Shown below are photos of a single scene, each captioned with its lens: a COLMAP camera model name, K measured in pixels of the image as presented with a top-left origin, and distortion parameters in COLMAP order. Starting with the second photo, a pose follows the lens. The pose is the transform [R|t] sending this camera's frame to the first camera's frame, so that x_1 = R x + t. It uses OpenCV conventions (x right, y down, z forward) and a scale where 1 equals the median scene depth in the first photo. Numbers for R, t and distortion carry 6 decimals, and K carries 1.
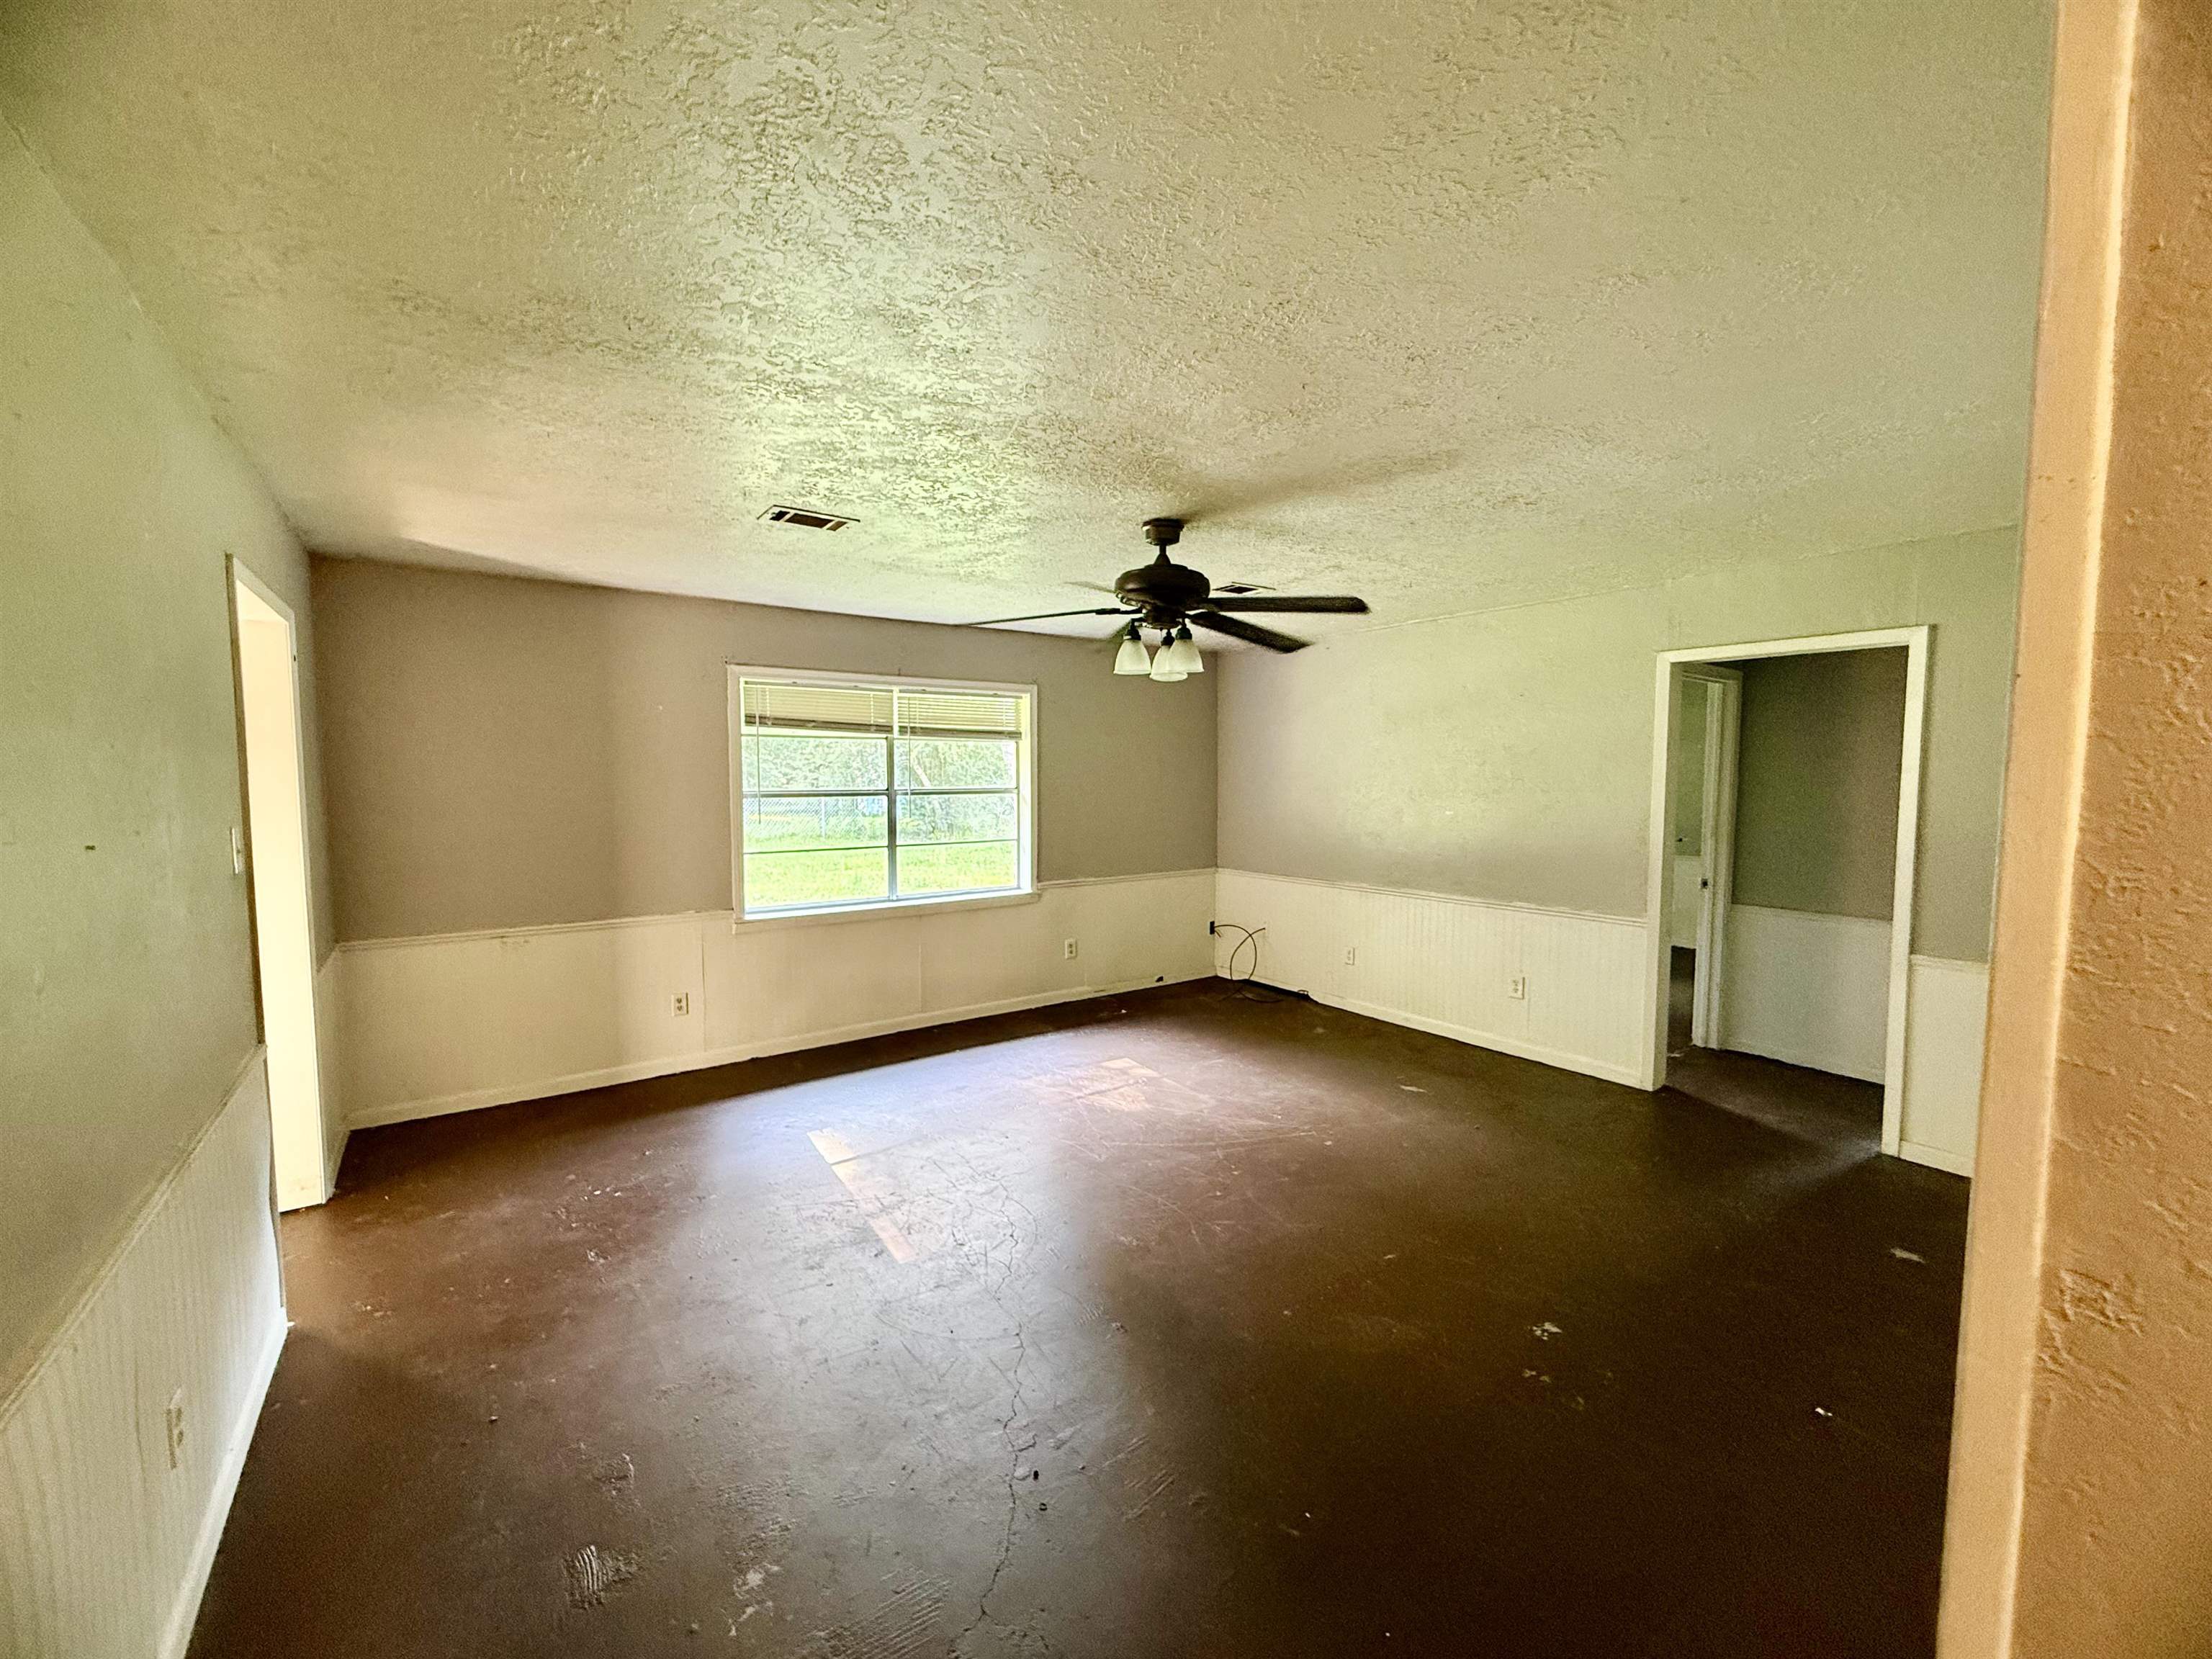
lens RADIAL K [[884.6, 0, 1096.6], [0, 884.6, 829.7], [0, 0, 1]] dist [-0.000631, 0.000216]
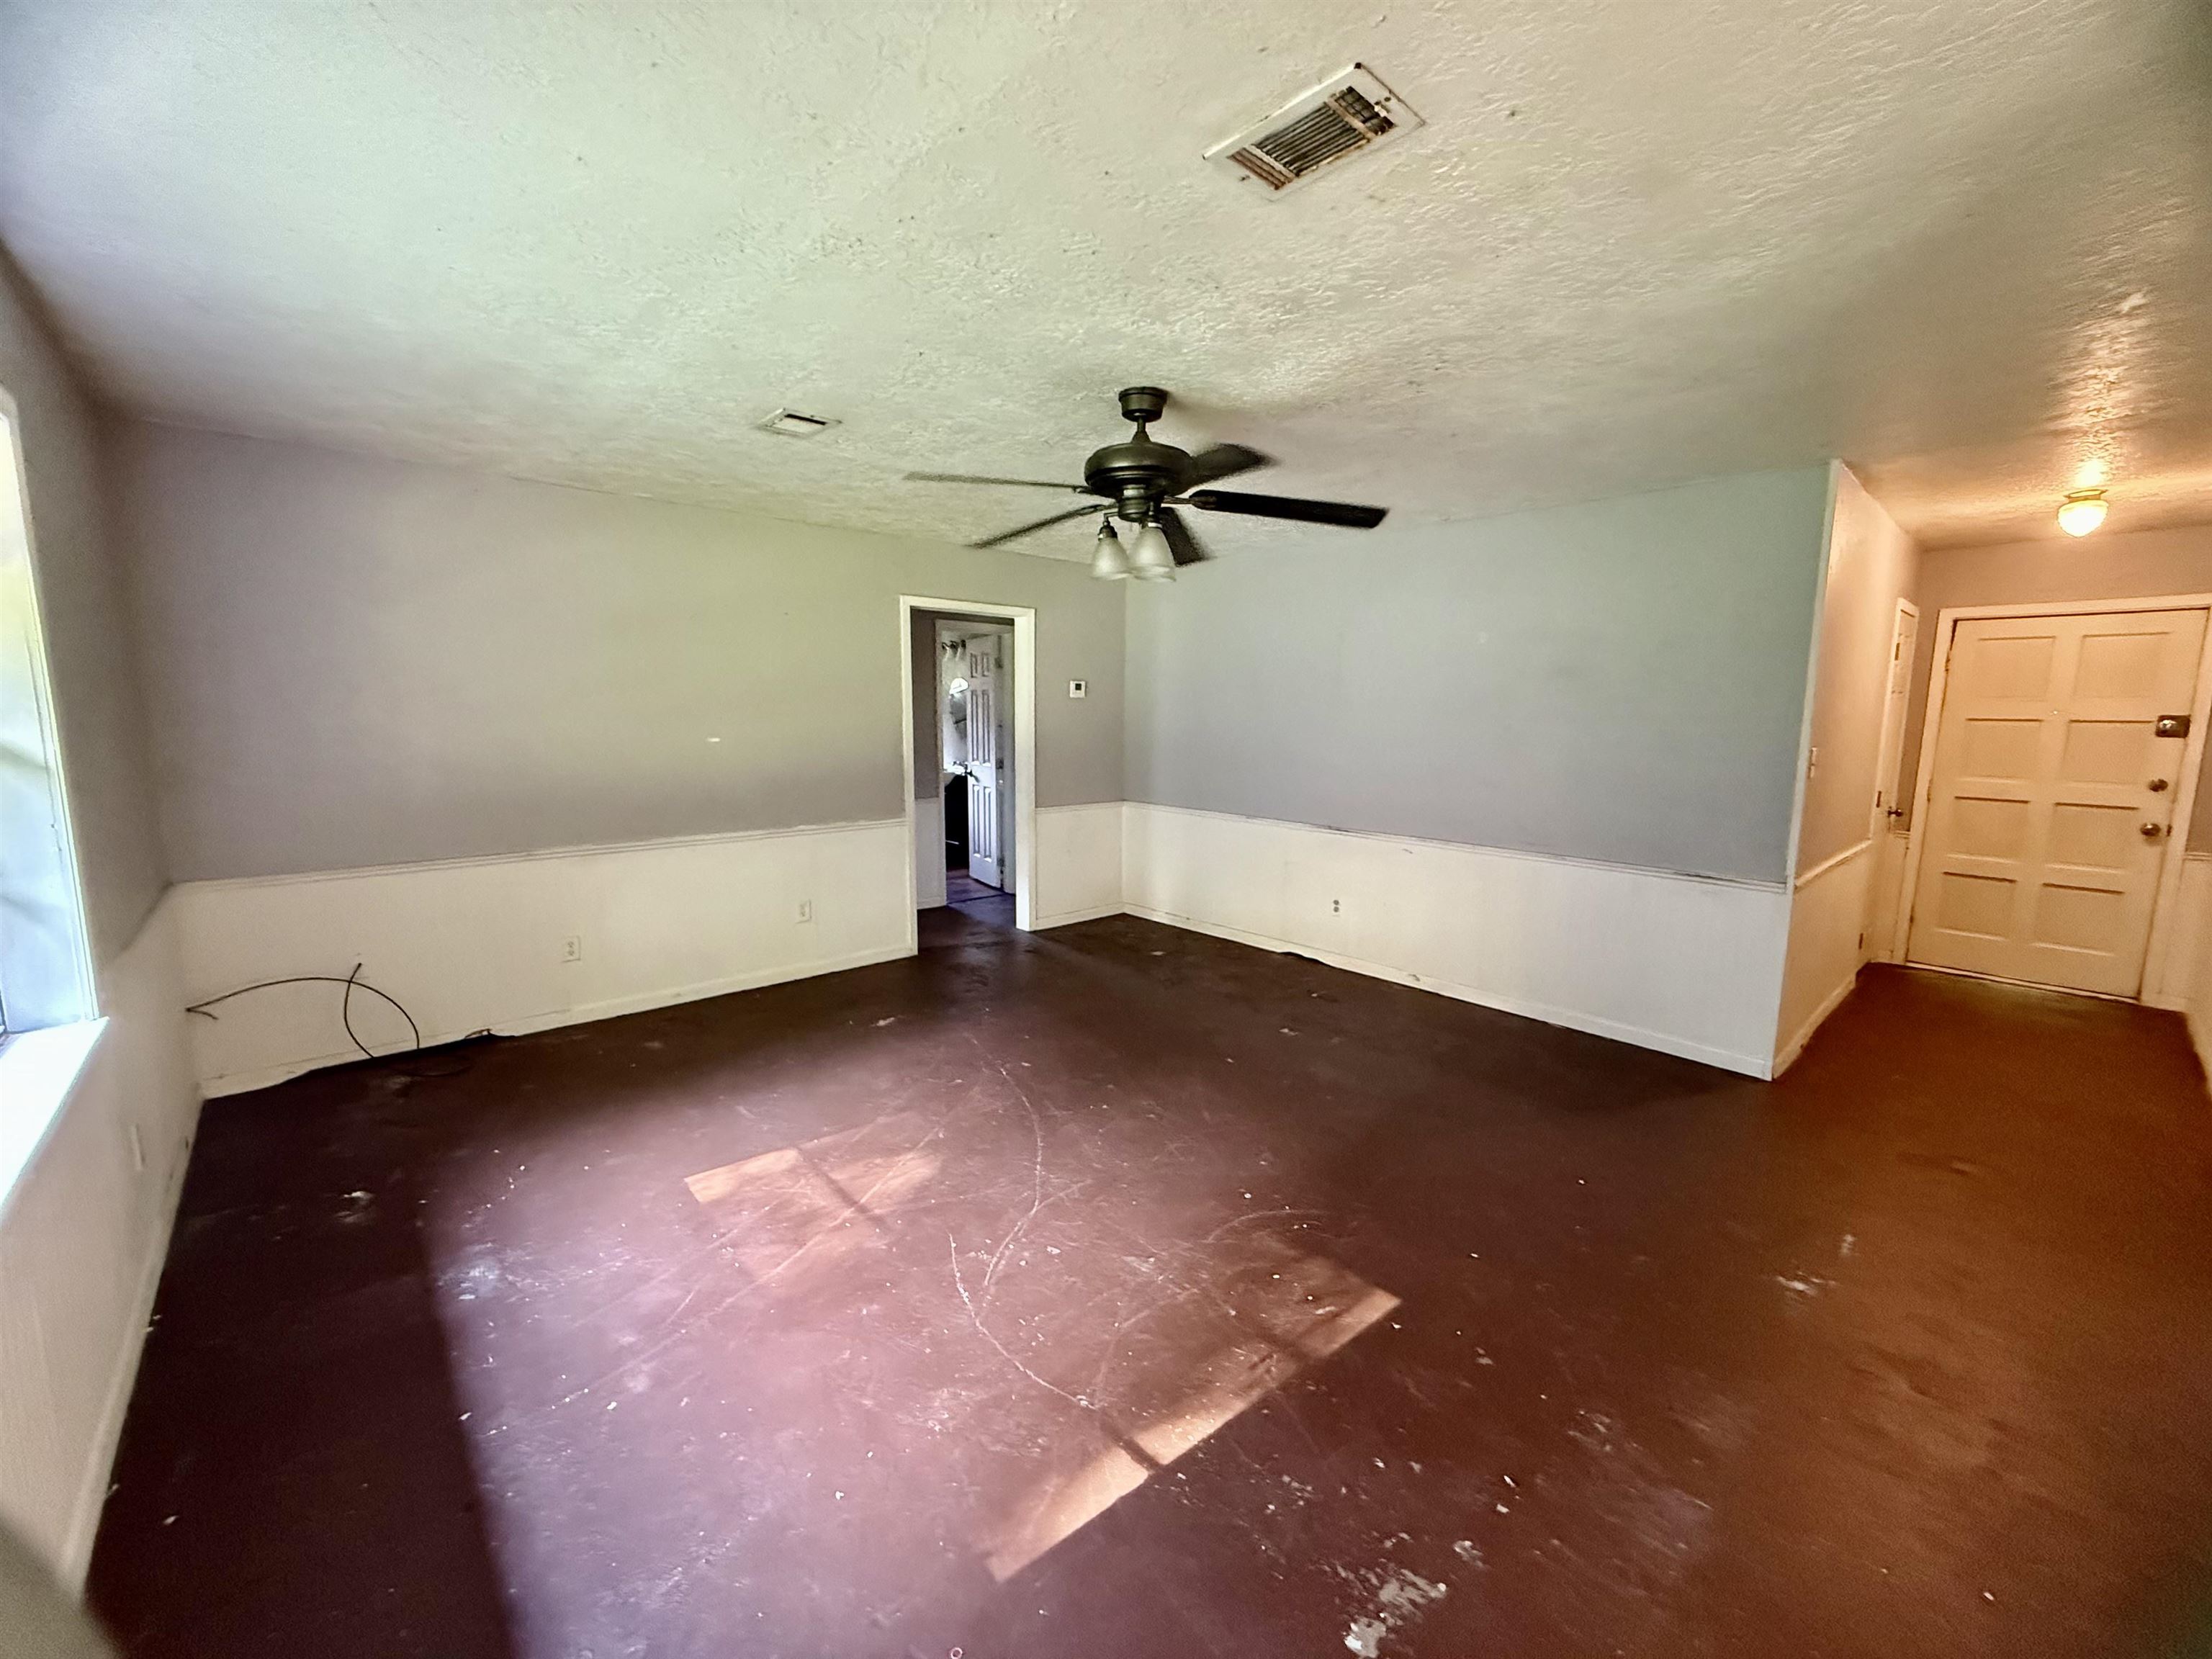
lens RADIAL K [[884.6, 0, 1096.6], [0, 884.6, 829.7], [0, 0, 1]] dist [-0.000631, 0.000216]
pose [[-0.115187, -0.137407, 0.983794, -0.538677], [0.053136, 0.988116, 0.144232, -0.039621], [-0.991922, 0.068888, -0.106517, 0.773818]]
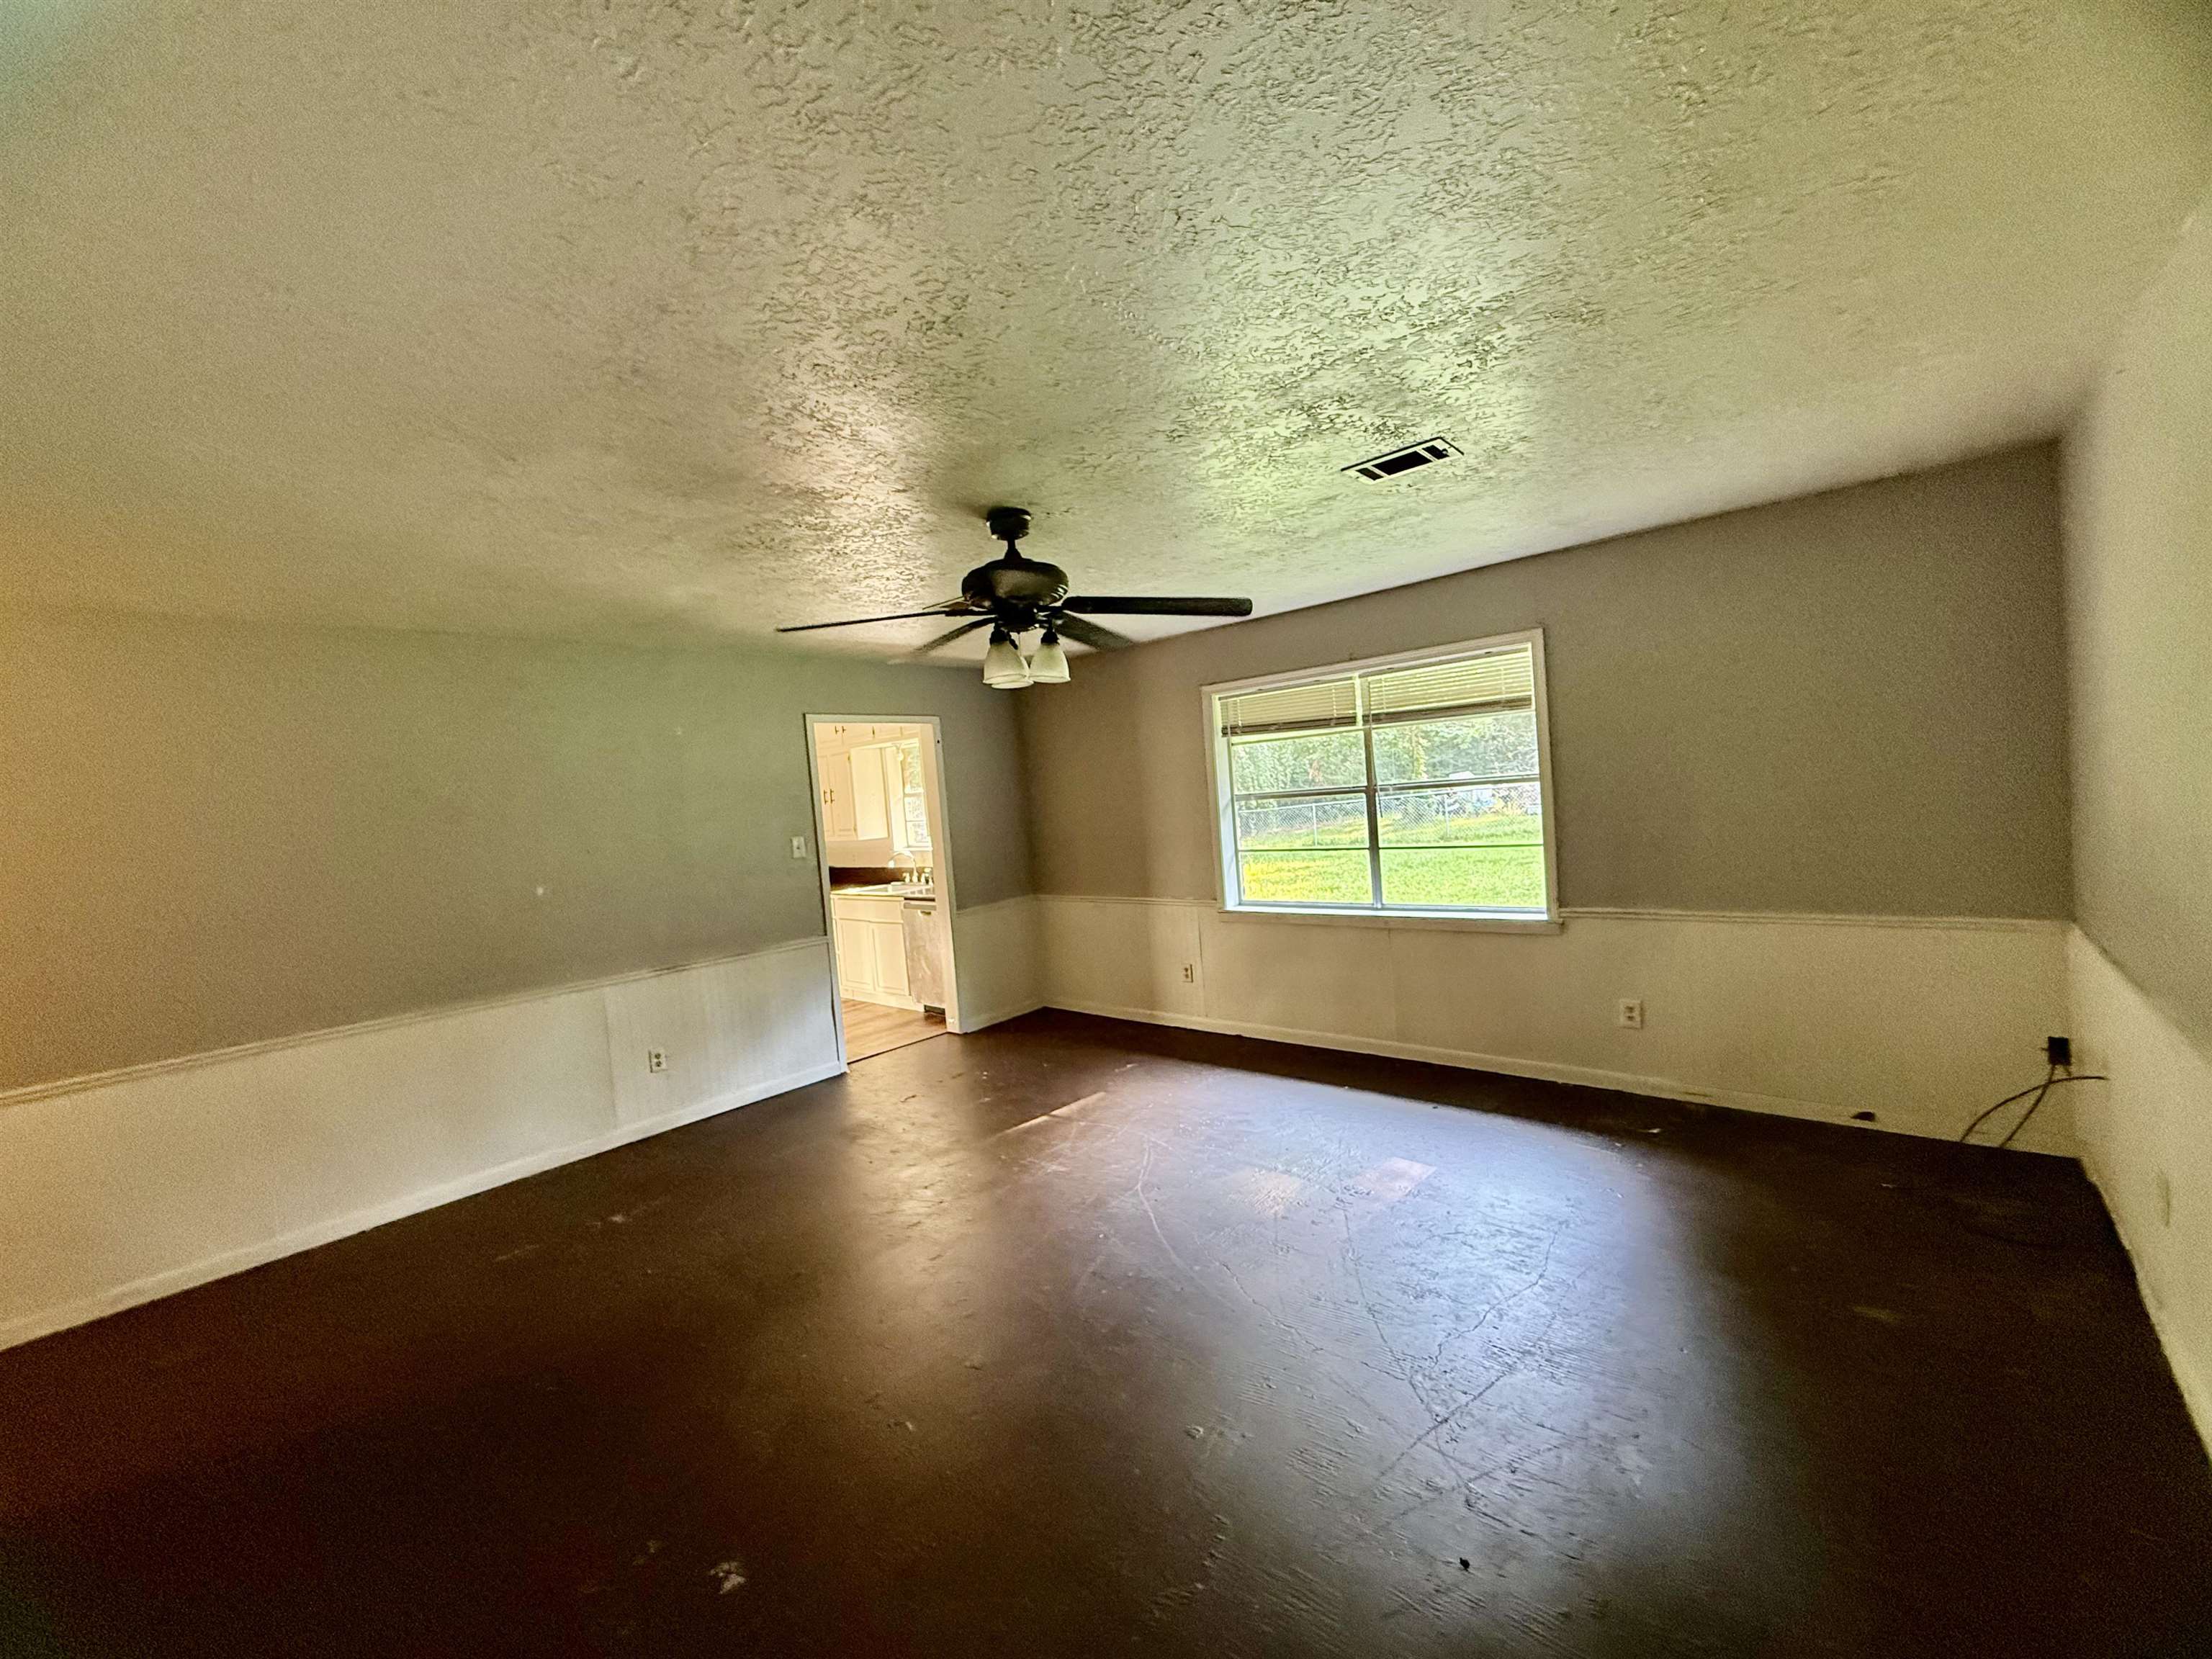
lens RADIAL K [[884.6, 0, 1096.6], [0, 884.6, 829.7], [0, 0, 1]] dist [-0.000631, 0.000216]
pose [[0.216562, 0.023251, -0.975992, 0.651164], [0.017073, 0.999473, 0.027599, -0.033318], [0.976120, -0.022640, 0.216051, 0.589901]]
